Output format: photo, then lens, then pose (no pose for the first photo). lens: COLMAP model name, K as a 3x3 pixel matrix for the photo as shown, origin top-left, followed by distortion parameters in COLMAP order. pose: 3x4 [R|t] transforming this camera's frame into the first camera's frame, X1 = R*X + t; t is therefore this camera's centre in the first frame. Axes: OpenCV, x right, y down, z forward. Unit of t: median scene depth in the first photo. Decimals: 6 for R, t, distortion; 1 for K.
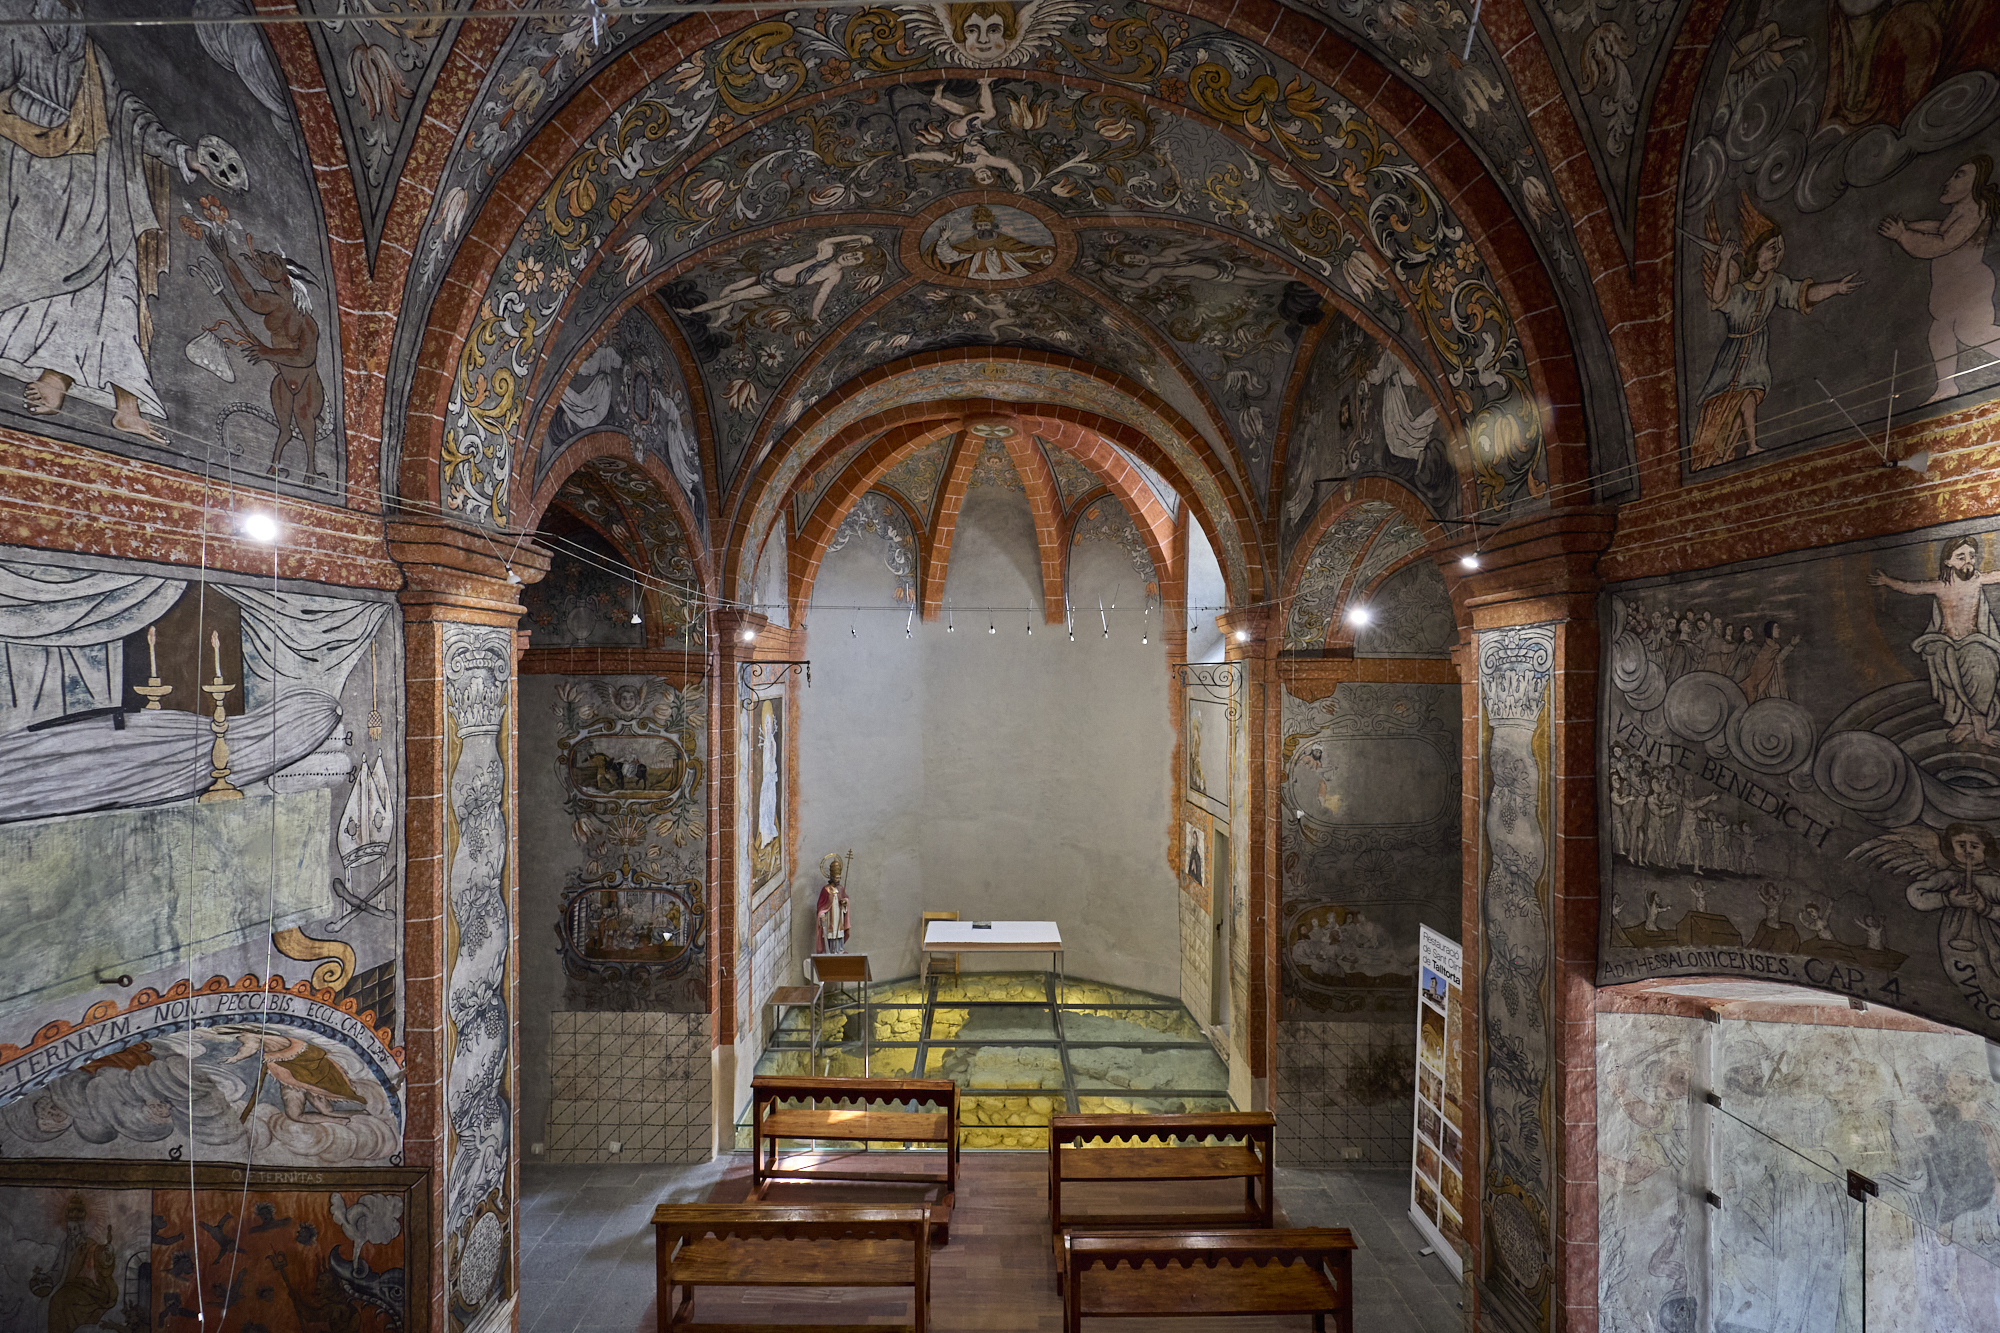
lens RADIAL K [[898.9, 0, 1000.0], [0, 898.9, 666.5], [0, 0, 1]] dist [0.014758, -0.000199]
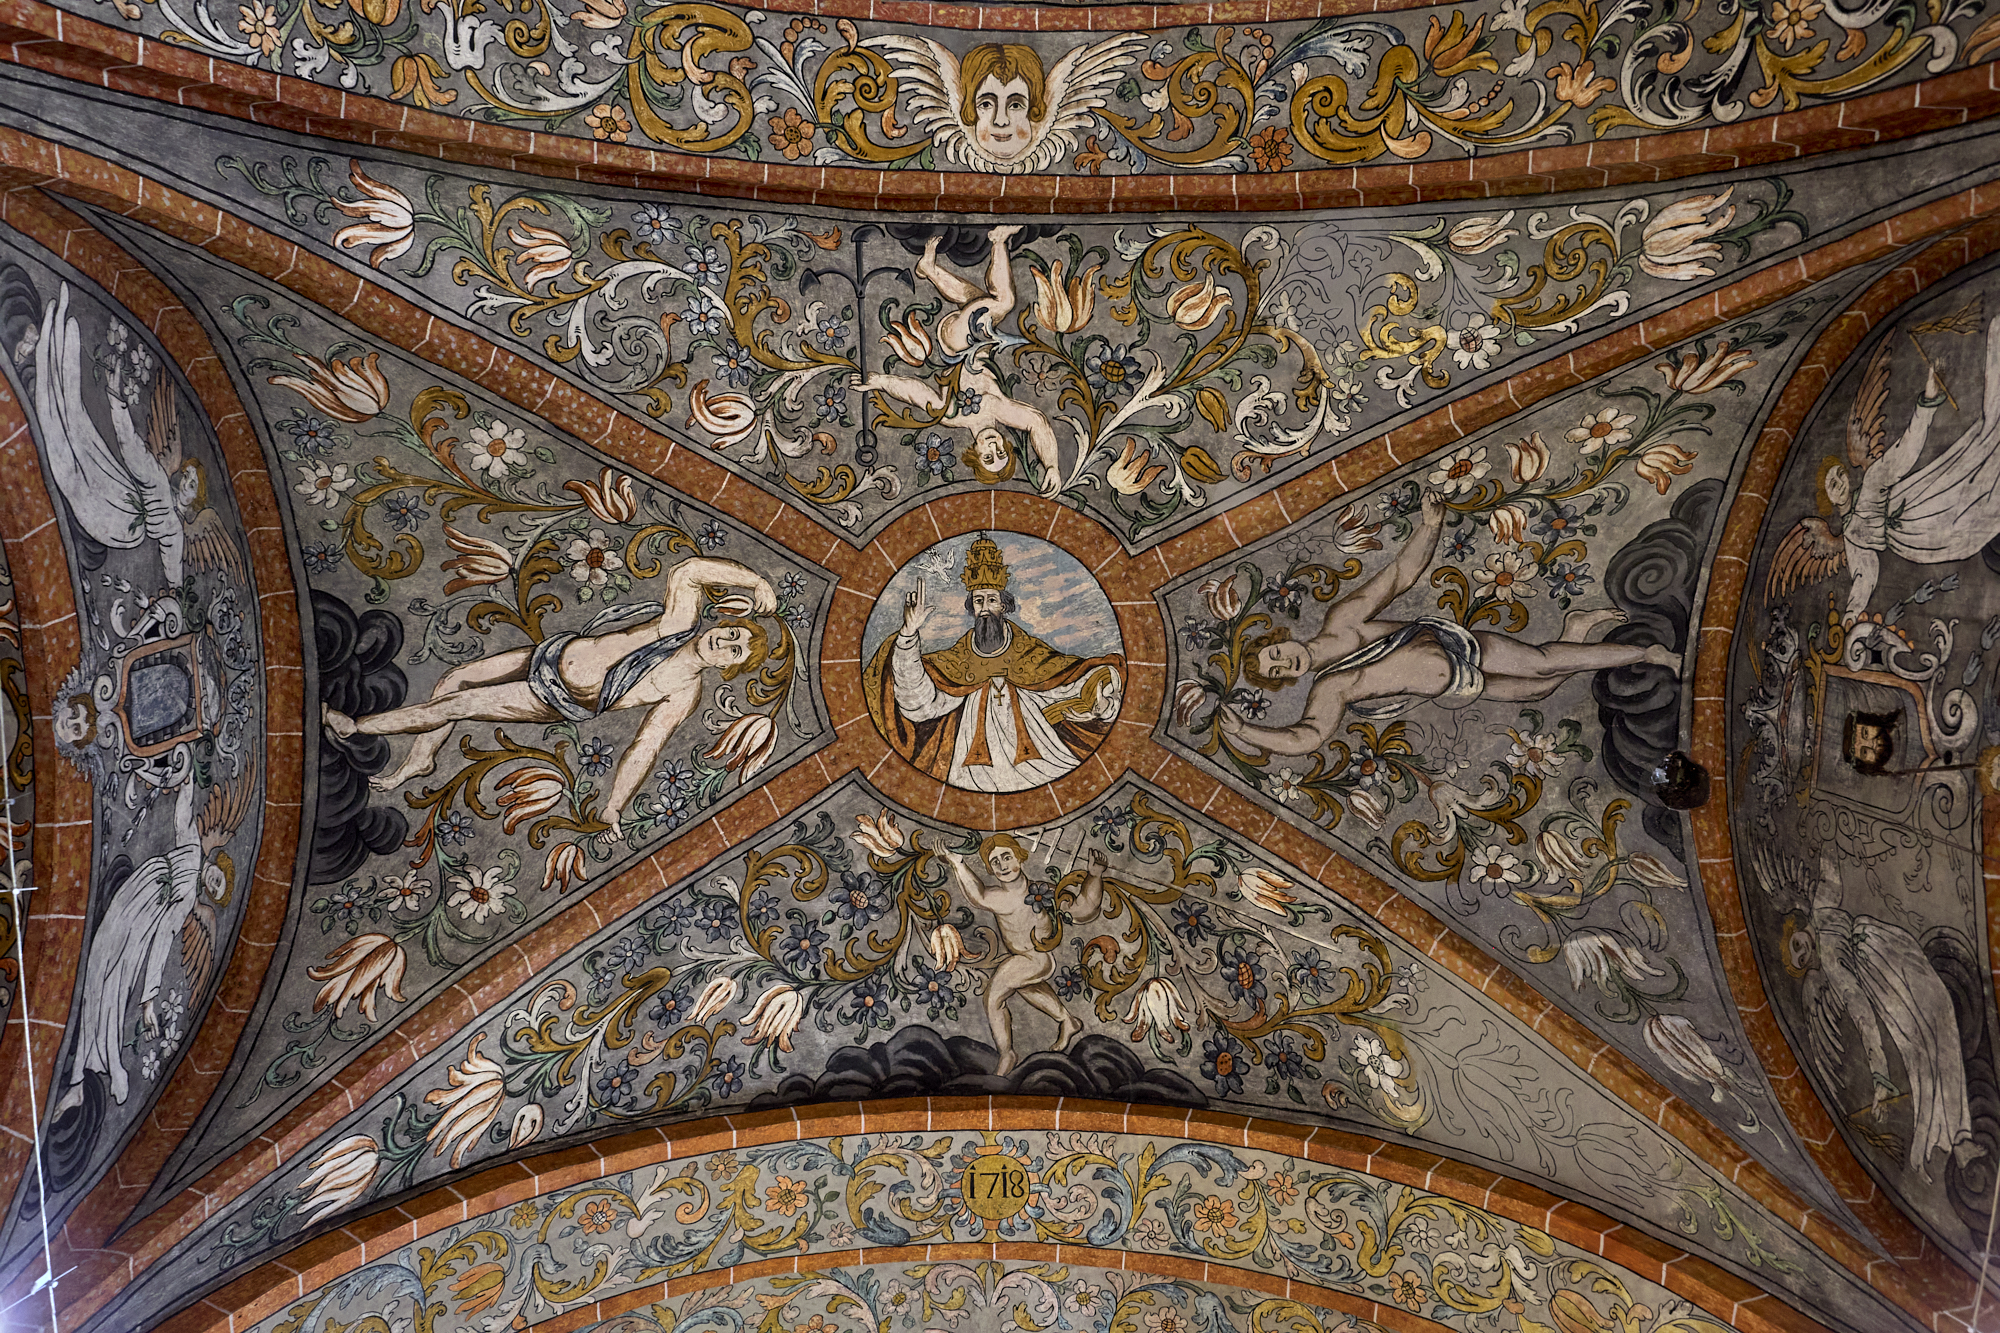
lens RADIAL K [[1499.2, 0, 1000.0], [0, 1499.2, 666.5], [0, 0, 1]] dist [-0.009692, 0.004119]
pose [[0.999472, 0.011010, 0.030582, -0.044788], [0.029340, 0.099305, -0.994624, 0.489456], [-0.013988, 0.994996, 0.098930, 1.147474]]
